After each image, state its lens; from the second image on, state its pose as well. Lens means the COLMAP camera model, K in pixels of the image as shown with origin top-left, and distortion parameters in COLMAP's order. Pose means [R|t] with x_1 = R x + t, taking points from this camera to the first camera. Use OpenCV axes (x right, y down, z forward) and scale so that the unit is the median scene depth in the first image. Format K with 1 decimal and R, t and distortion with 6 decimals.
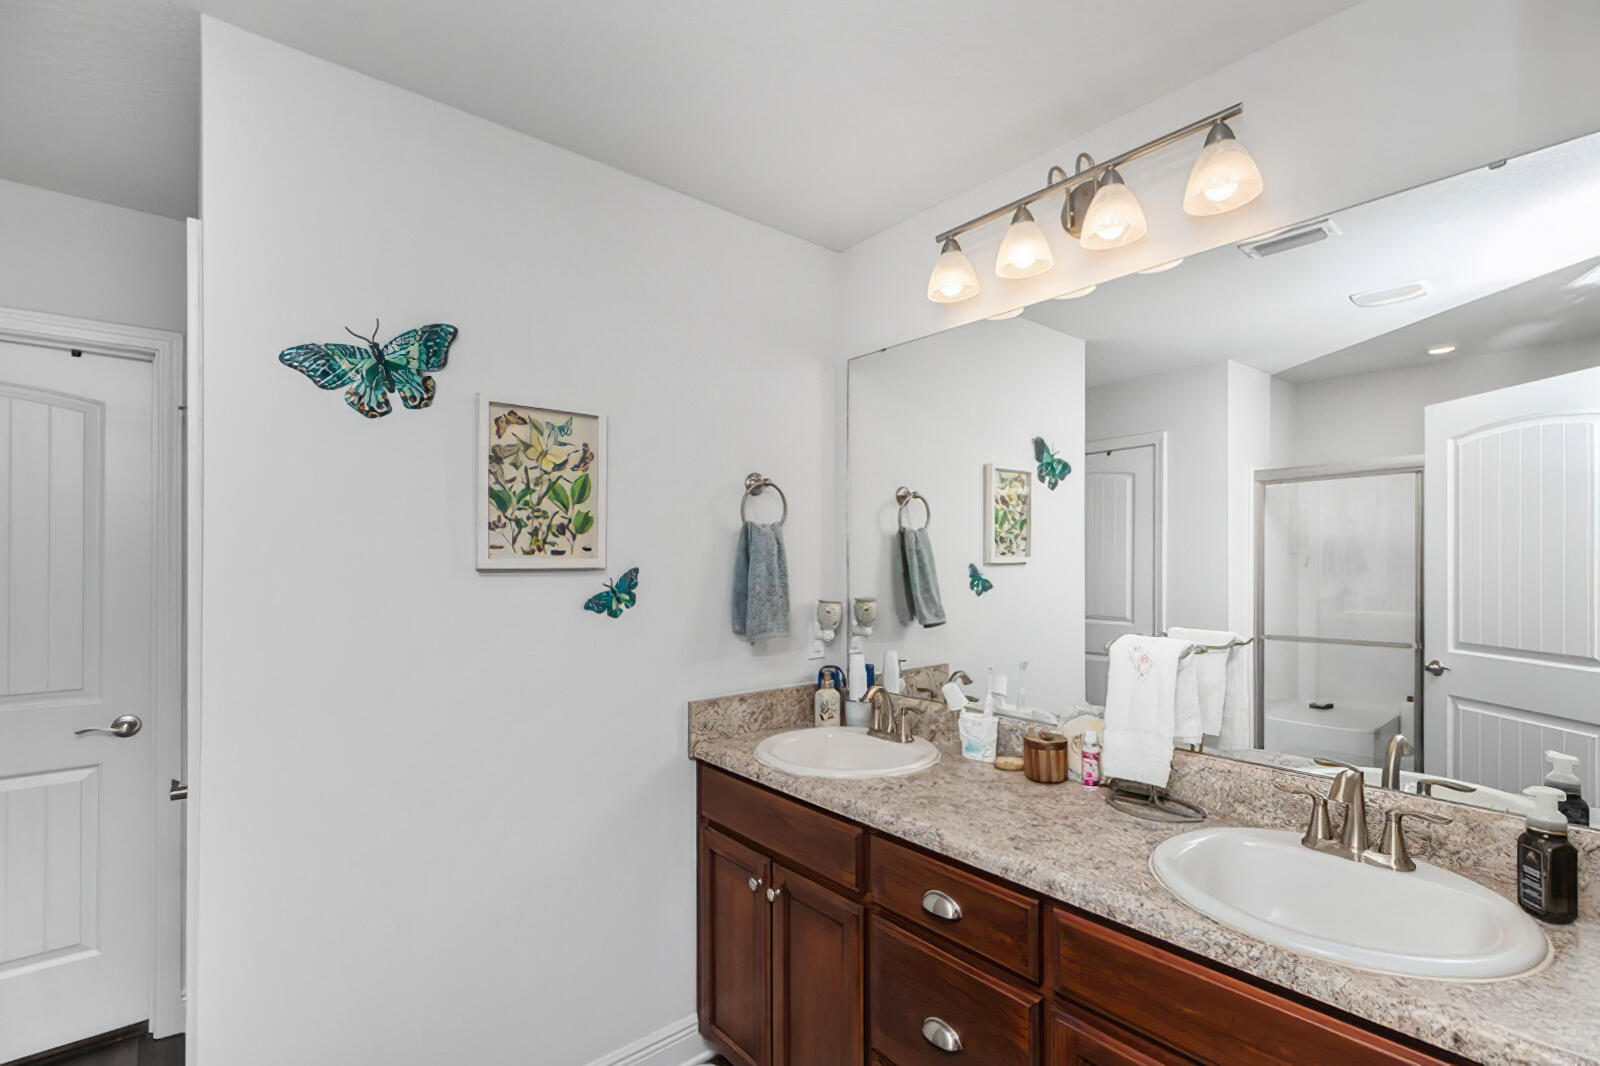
lens RADIAL K [[727.2, 0, 811.2], [0, 727.2, 555.0], [0, 0, 1]] dist [0.002395, 0.000112]
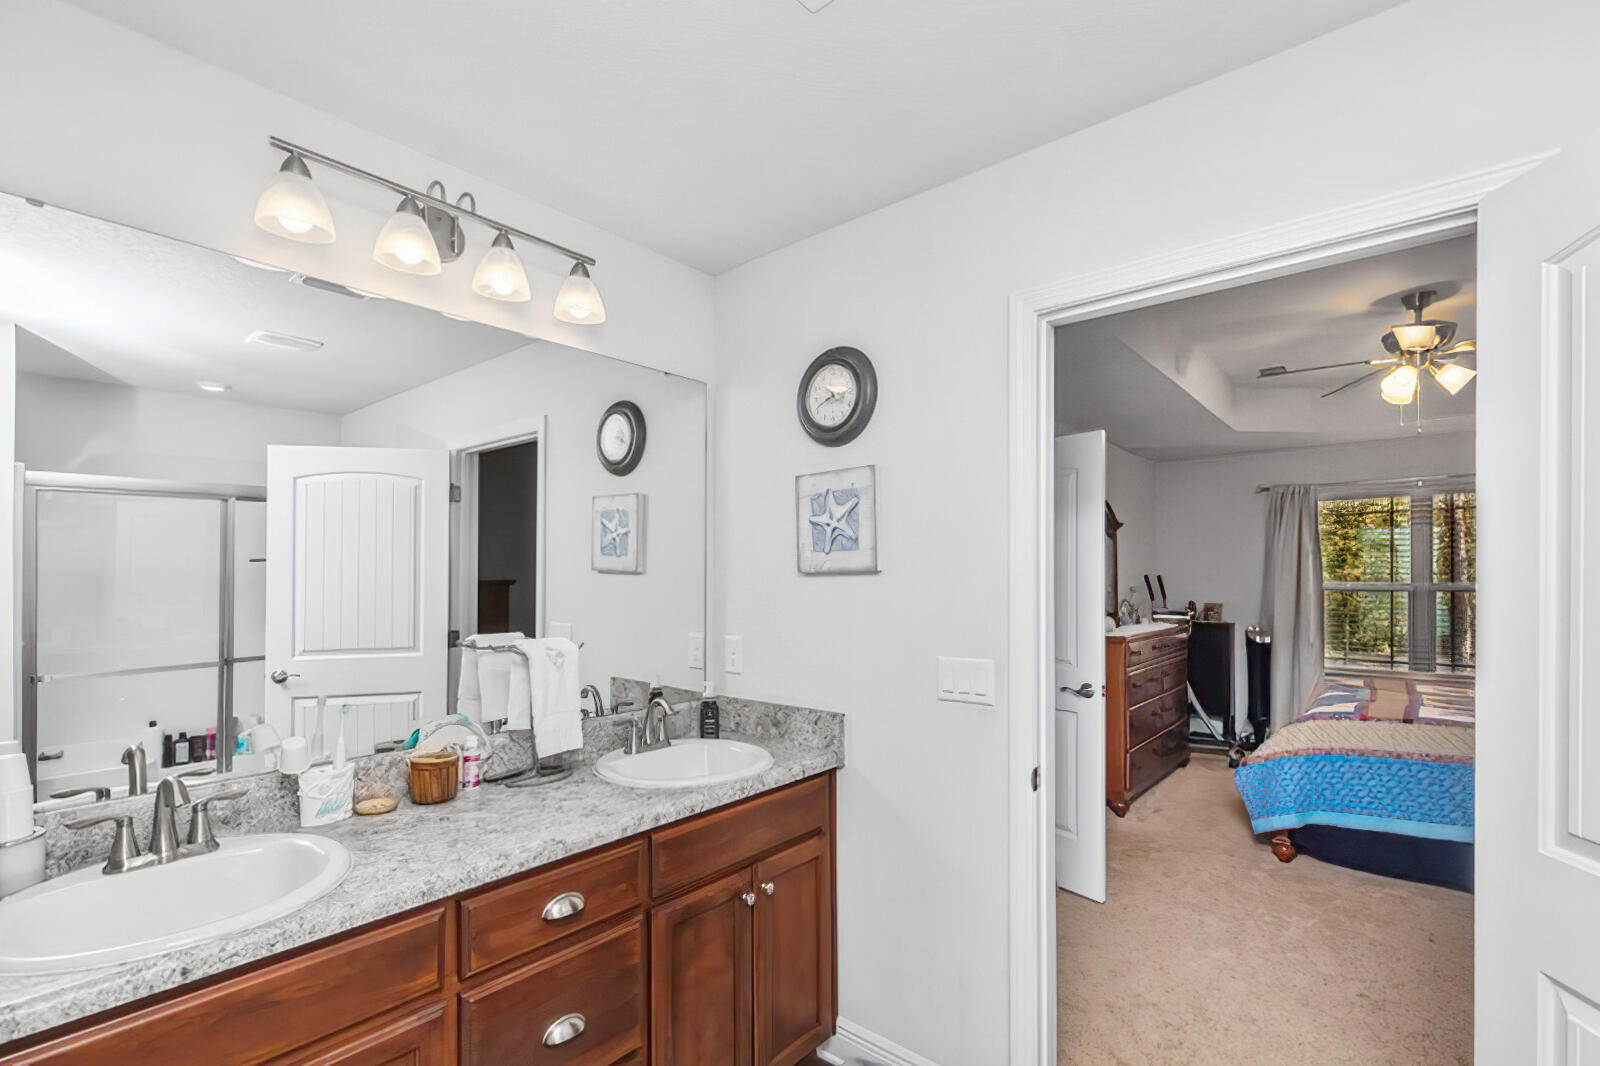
lens RADIAL K [[727.2, 0, 811.2], [0, 727.2, 555.0], [0, 0, 1]] dist [0.002395, 0.000112]
pose [[-0.169794, 0.005202, 0.985466, -0.850069], [-0.032262, 0.999421, -0.010834, -0.032325], [-0.984951, -0.033633, -0.169528, 0.754939]]
